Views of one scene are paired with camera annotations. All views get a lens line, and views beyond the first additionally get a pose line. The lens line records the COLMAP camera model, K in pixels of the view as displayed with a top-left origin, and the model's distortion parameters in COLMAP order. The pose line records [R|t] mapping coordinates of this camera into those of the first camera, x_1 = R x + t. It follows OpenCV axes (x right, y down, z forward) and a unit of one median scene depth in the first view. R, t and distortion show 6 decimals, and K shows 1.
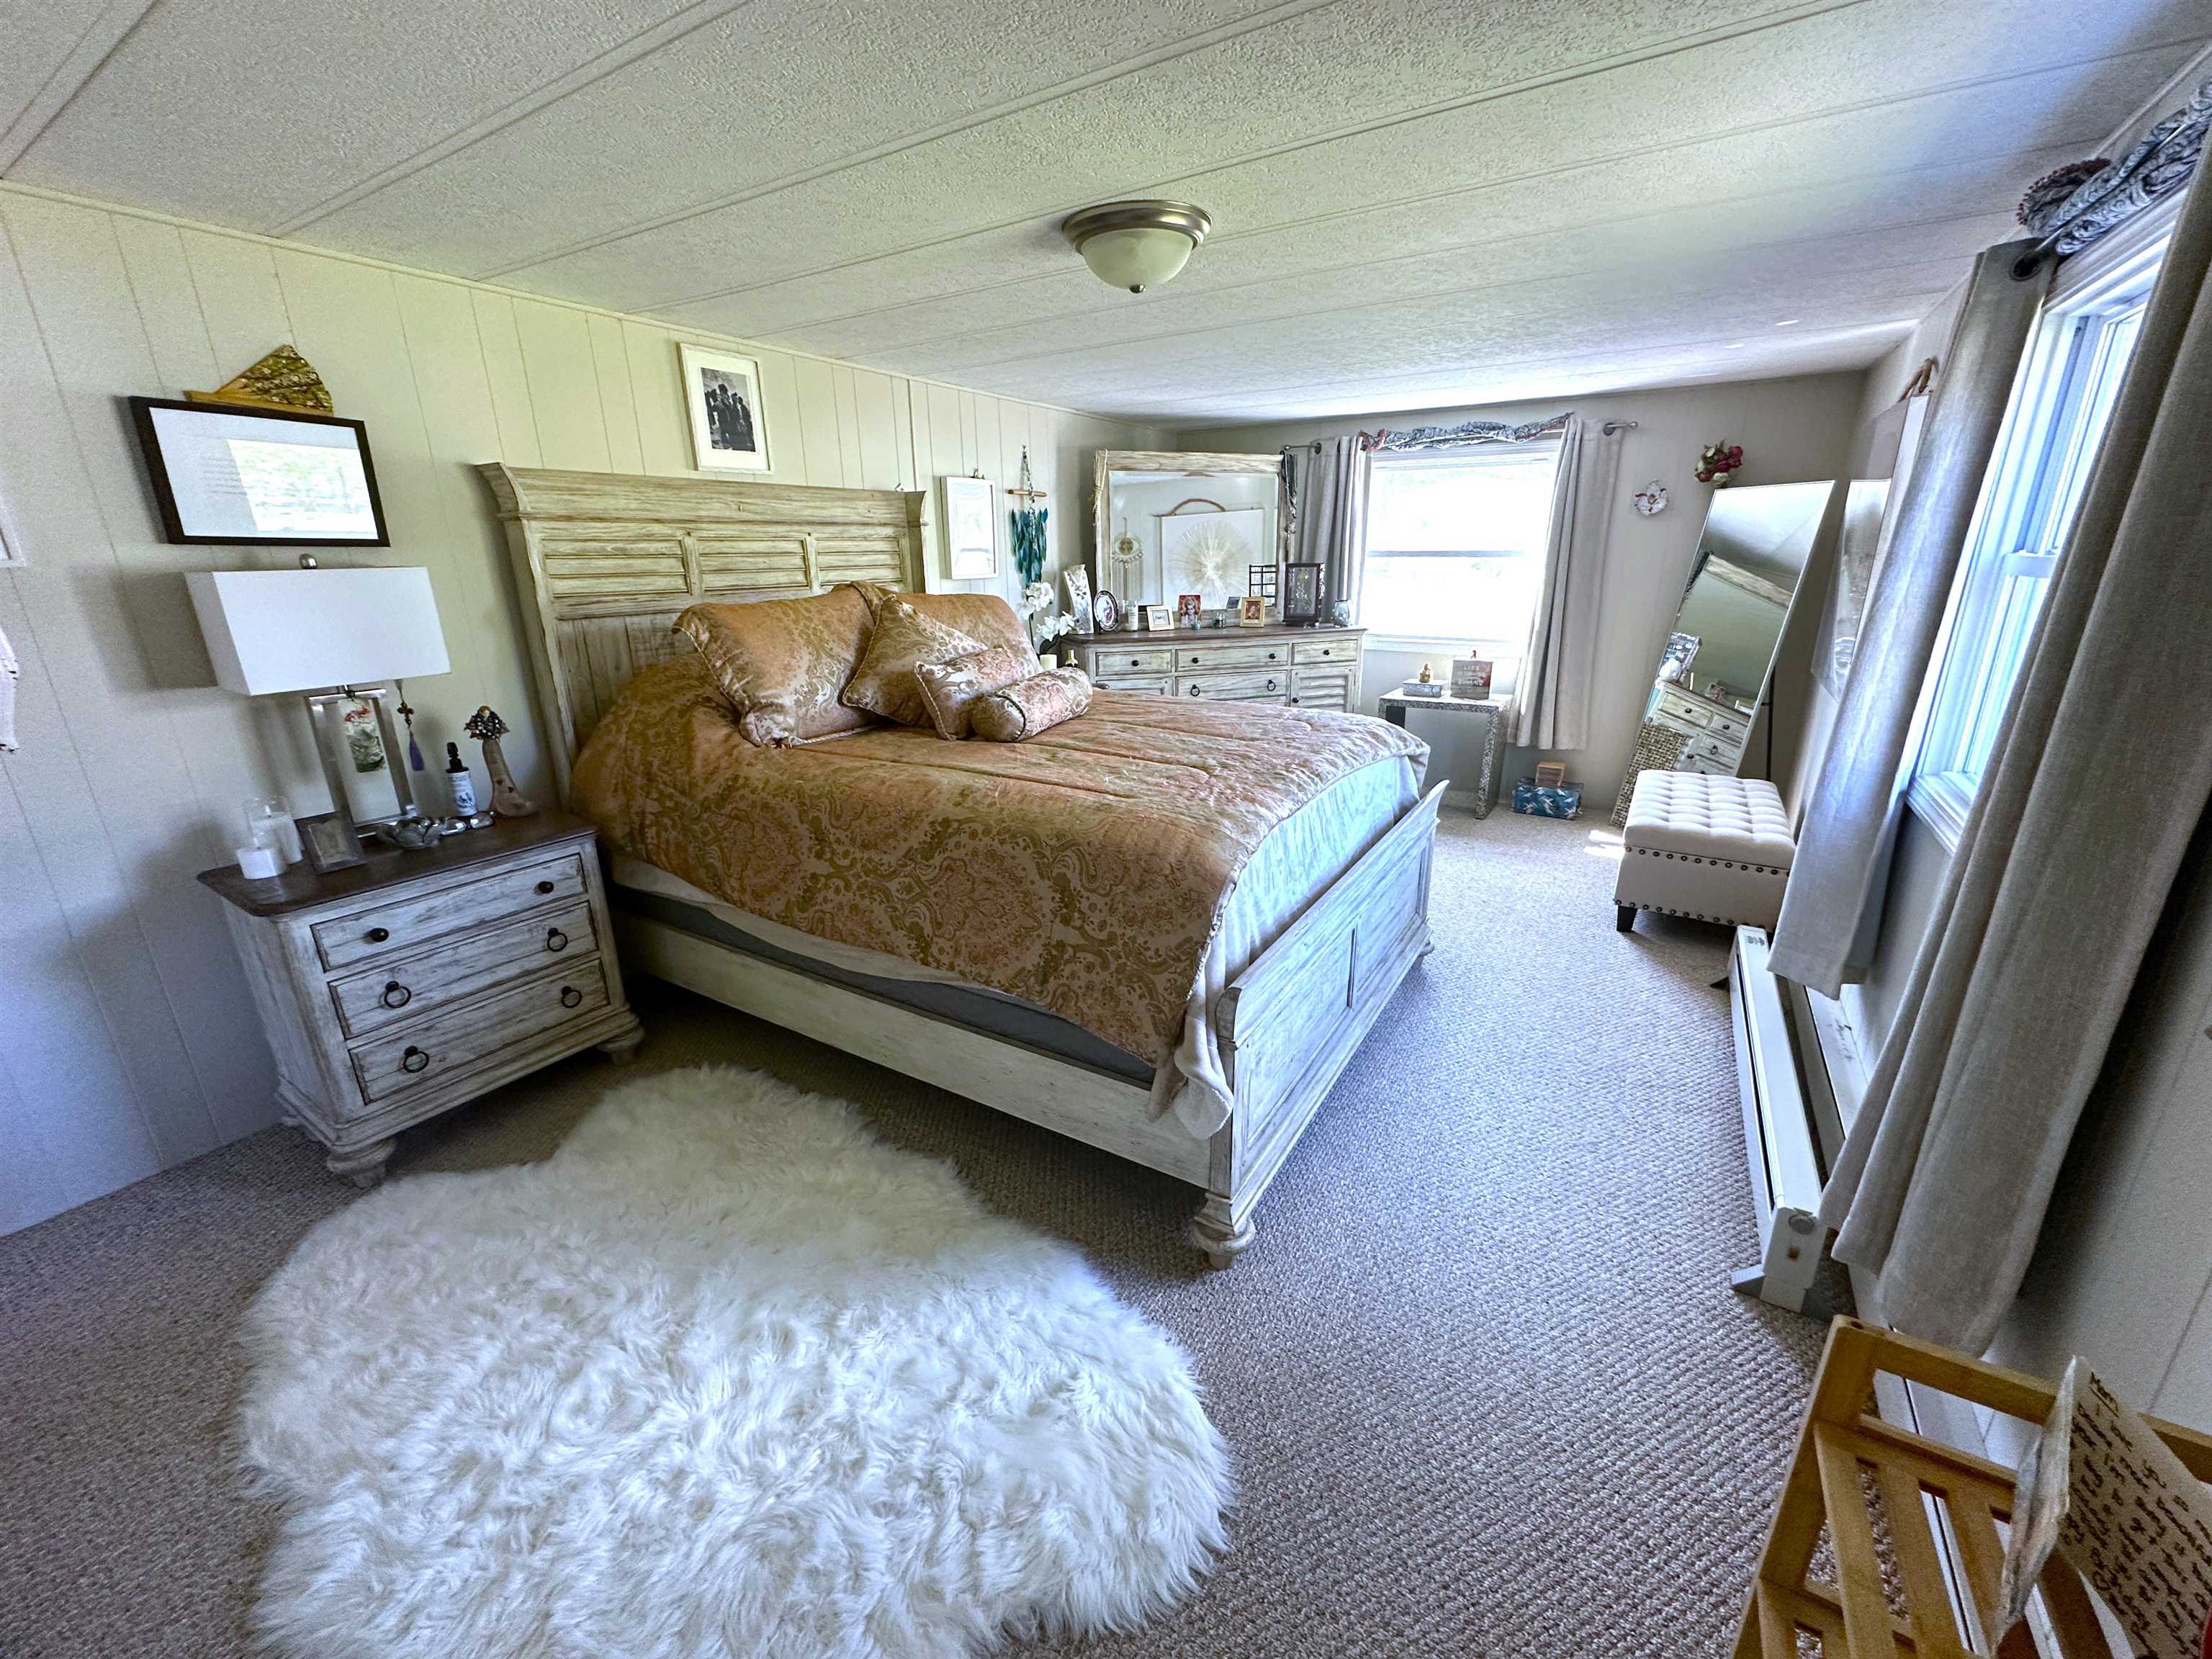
lens RADIAL K [[885.4, 0, 1102.0], [0, 885.4, 833.5], [0, 0, 1]] dist [-0.007299, 0.000722]
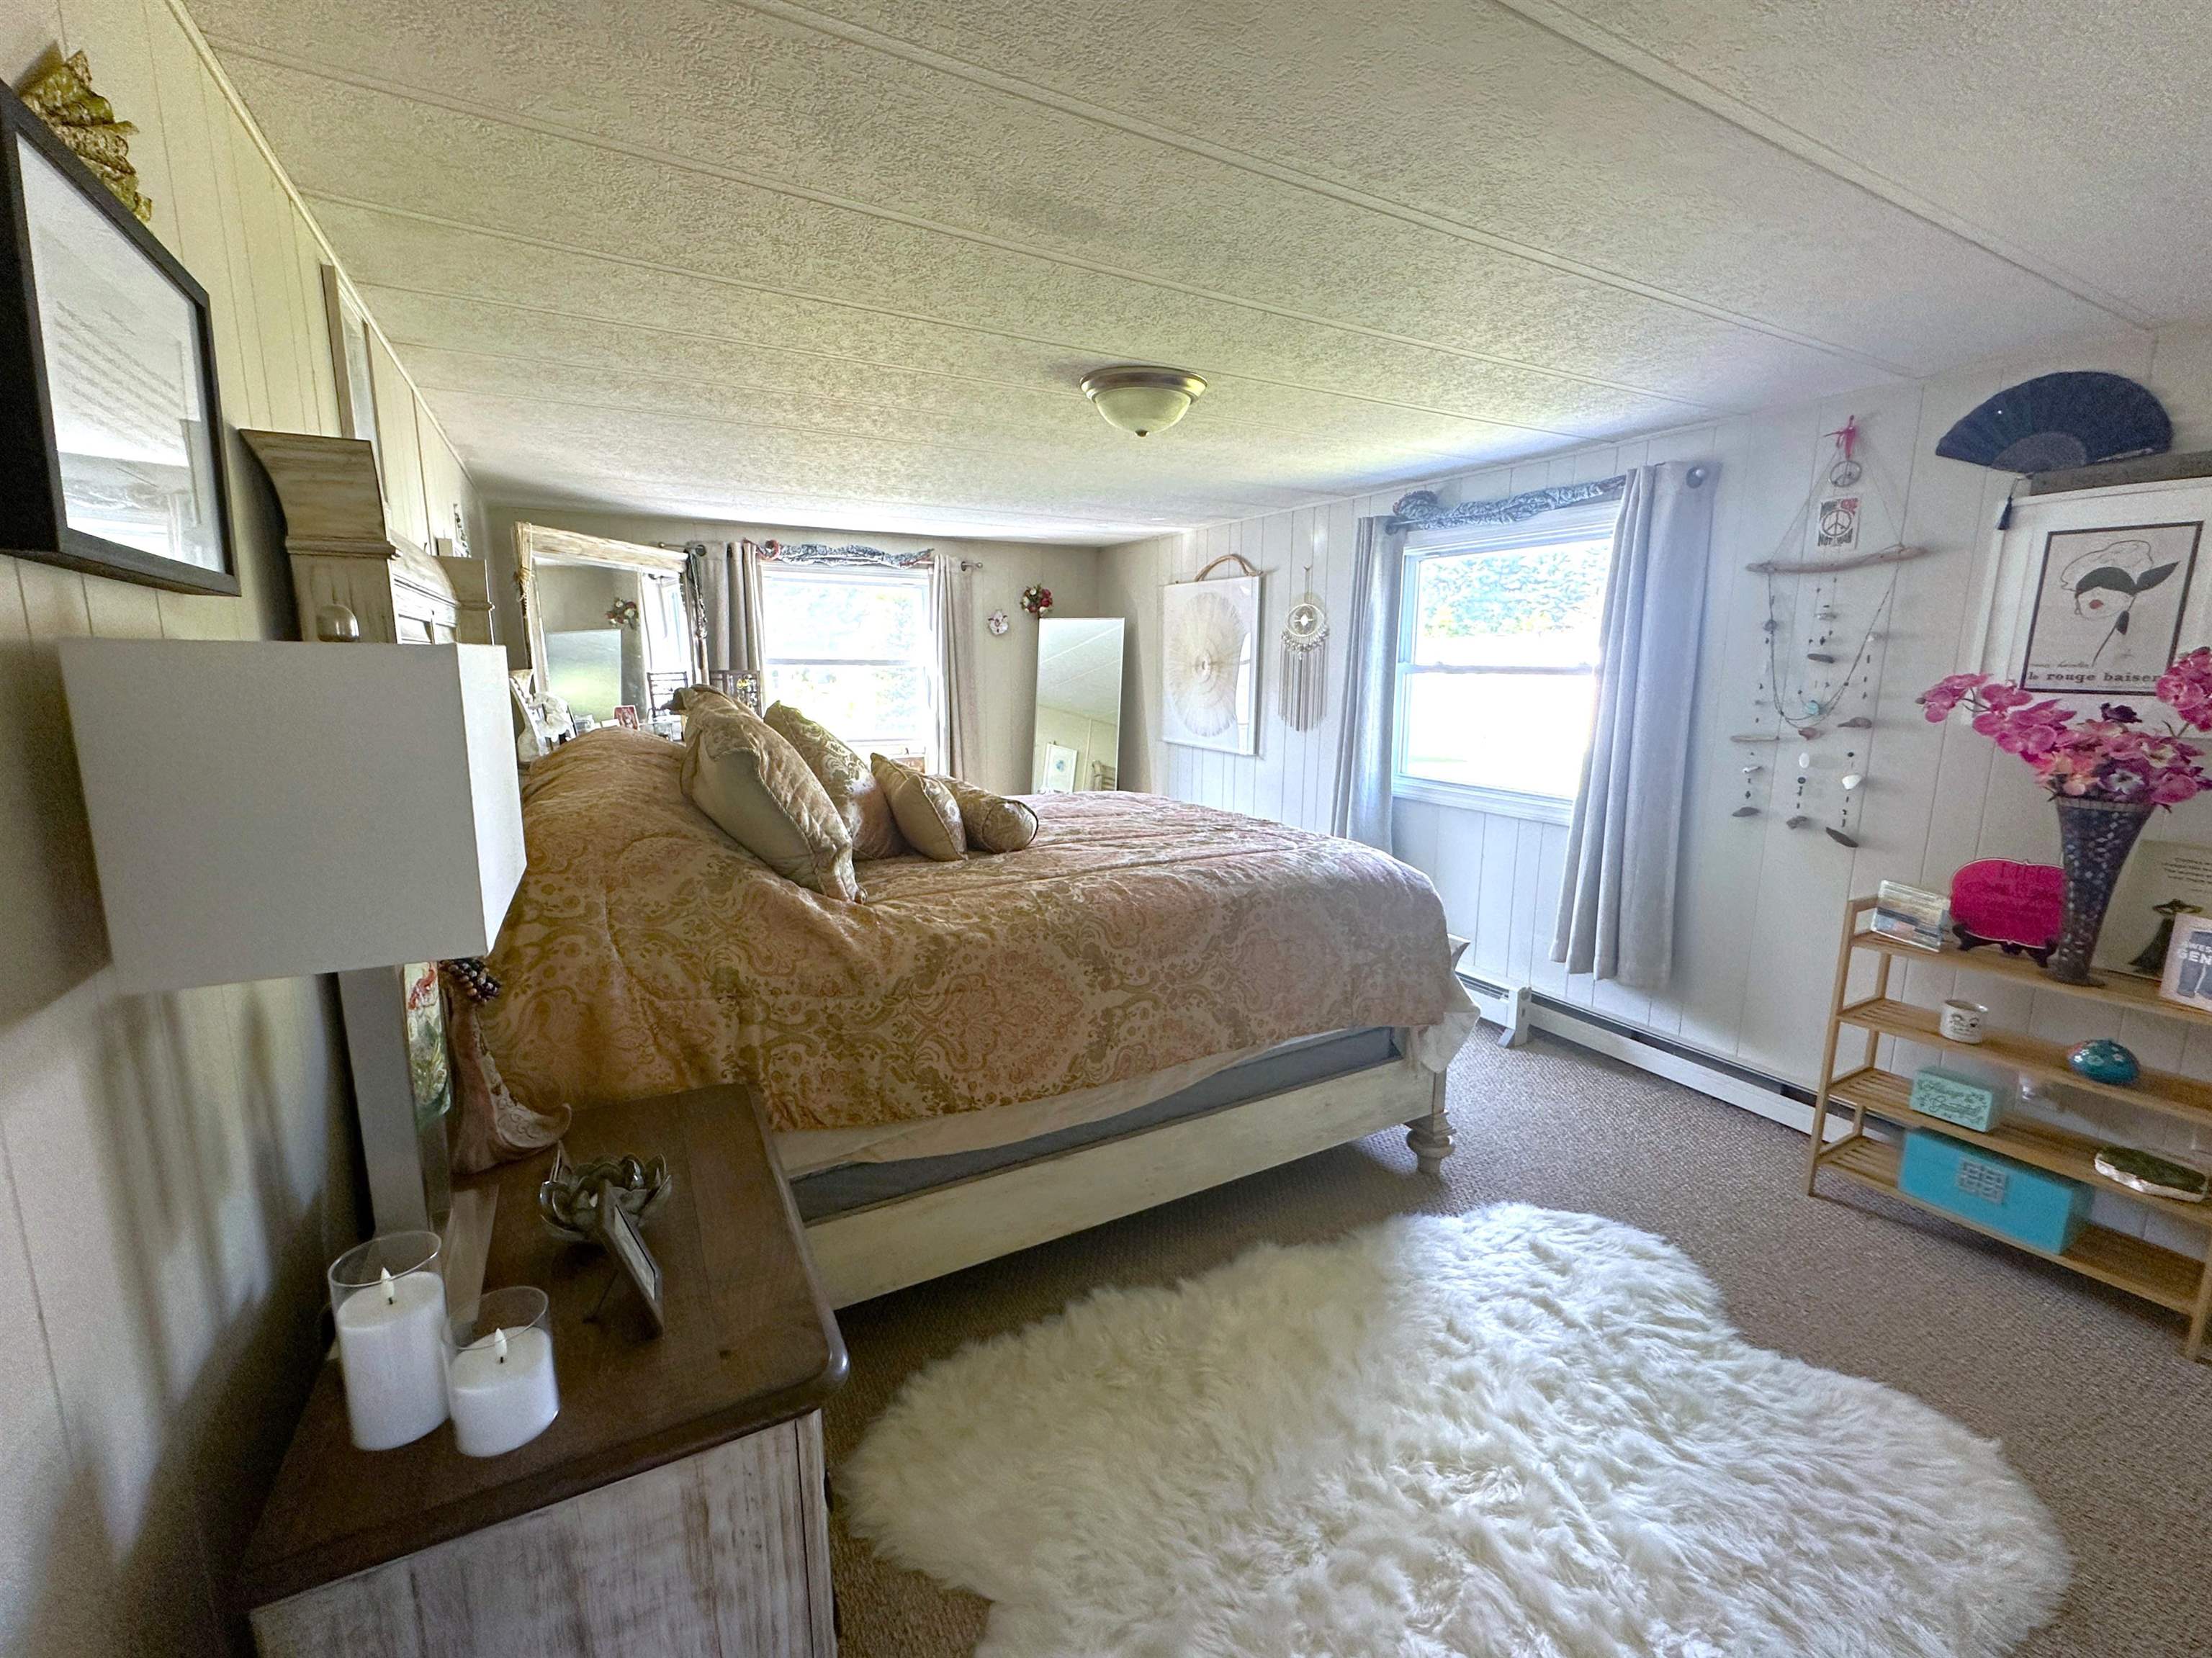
lens RADIAL K [[950.3, 0, 1118.8], [0, 950.3, 822.0], [0, 0, 1]] dist [0.004045, 0.000030]
pose [[0.477392, -0.131882, 0.868737, -1.132723], [0.255420, 0.966809, 0.006411, -0.138227], [-0.840748, 0.218832, 0.495232, 0.504294]]
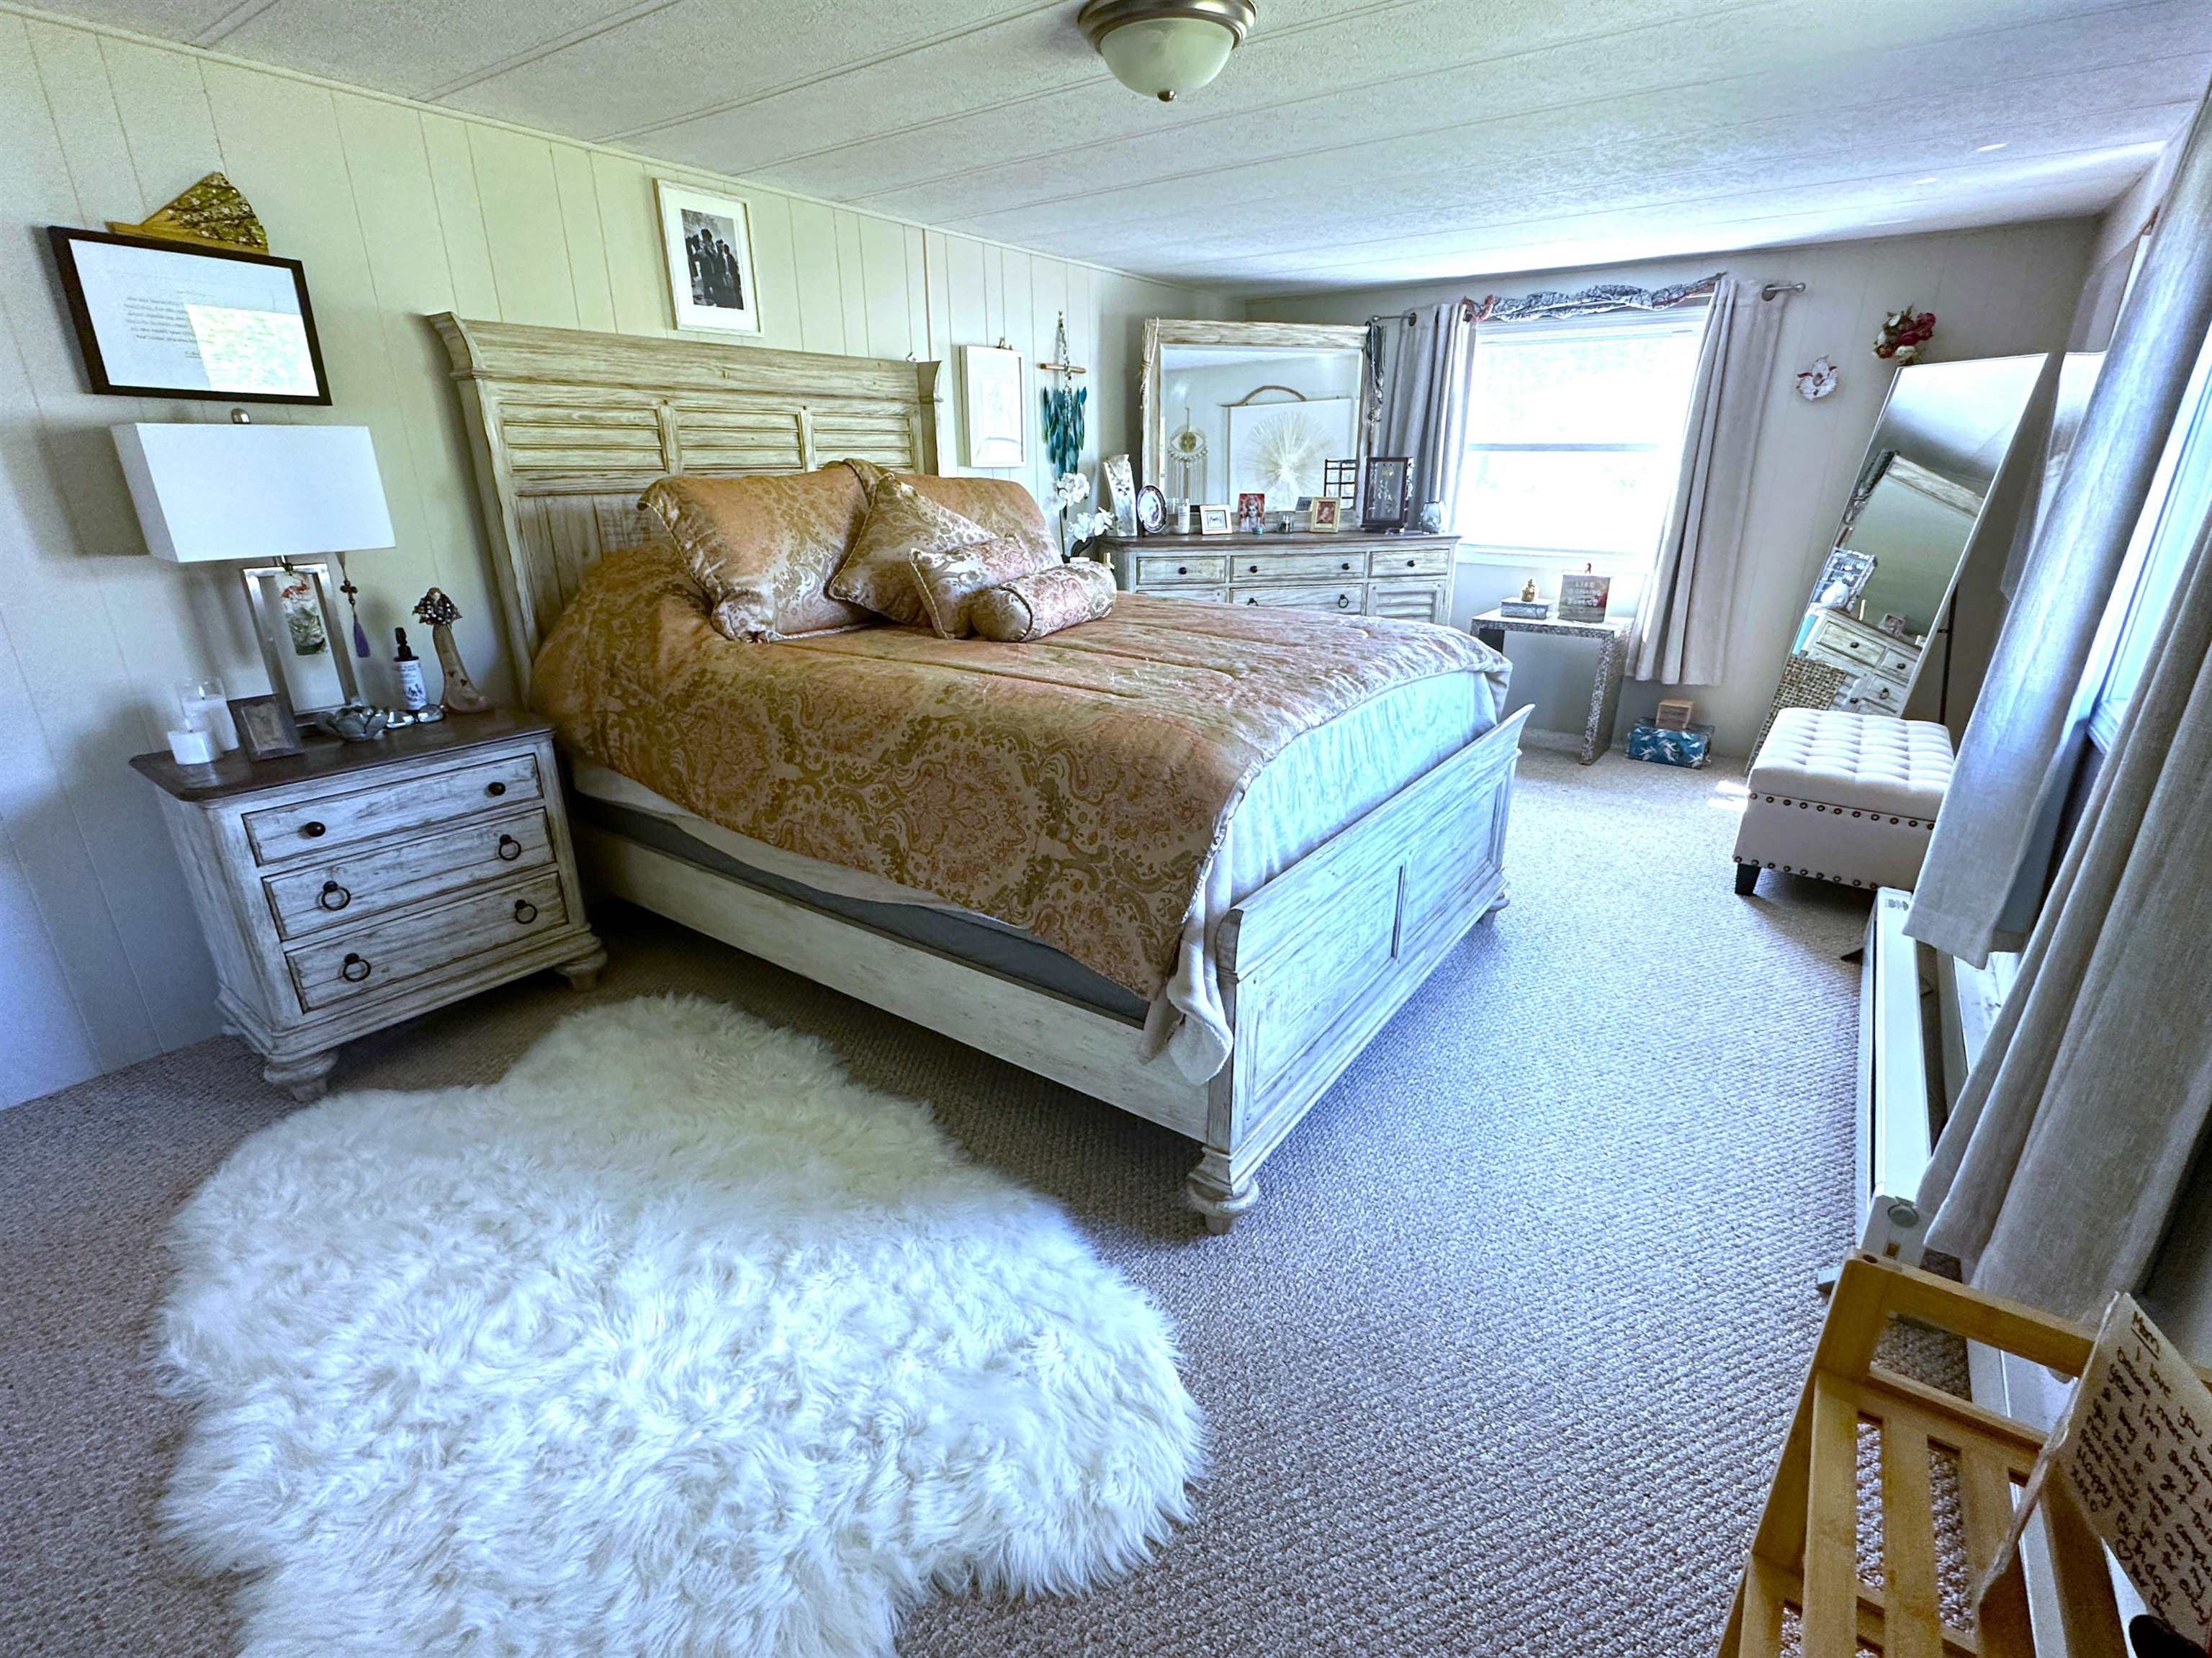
lens RADIAL K [[1014.9, 0, 1100.5], [0, 1014.9, 834.2], [0, 0, 1]] dist [-0.007751, 0.000628]
pose [[0.997589, 0.032777, -0.061172, 0.058524], [-0.030001, 0.998502, 0.045762, 0.045586], [0.062581, -0.043817, 0.997078, 0.000665]]
